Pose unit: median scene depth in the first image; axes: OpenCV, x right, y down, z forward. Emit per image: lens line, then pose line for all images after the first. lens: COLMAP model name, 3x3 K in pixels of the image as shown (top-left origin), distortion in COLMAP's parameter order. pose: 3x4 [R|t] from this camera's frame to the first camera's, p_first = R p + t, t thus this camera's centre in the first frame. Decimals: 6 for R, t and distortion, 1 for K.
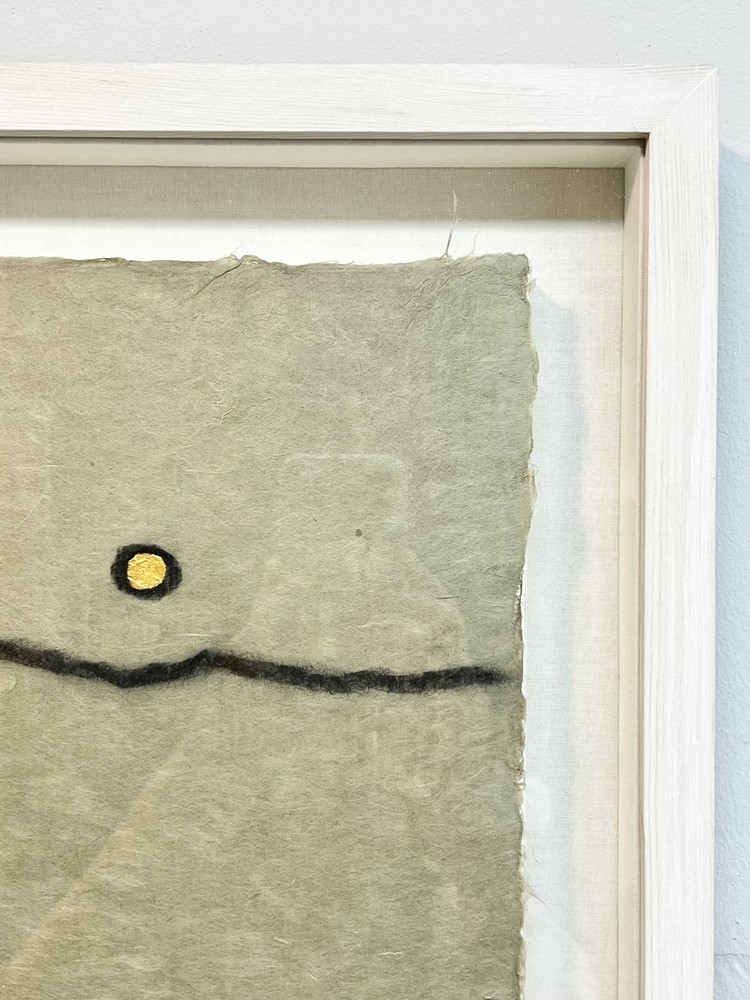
lens RADIAL K [[1378.5, 0, 379.5], [0, 1378.5, 502.6], [0, 0, 1]] dist [0.115515, 0.000000]
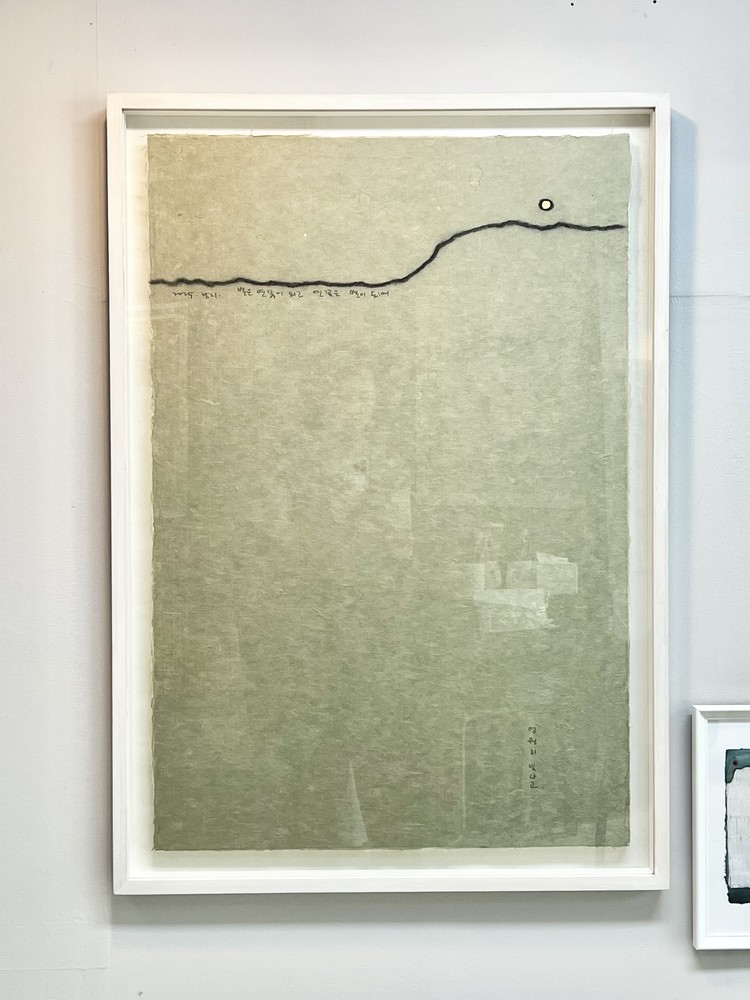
lens RADIAL K [[1401.1, 0, 370.9], [0, 1401.1, 496.4], [0, 0, 1]] dist [0.087109, 0.000000]
pose [[0.999489, -0.012361, 0.029470, -0.897313], [0.011817, 0.999758, 0.018565, 0.921240], [-0.029692, -0.018207, 0.999393, -3.657239]]
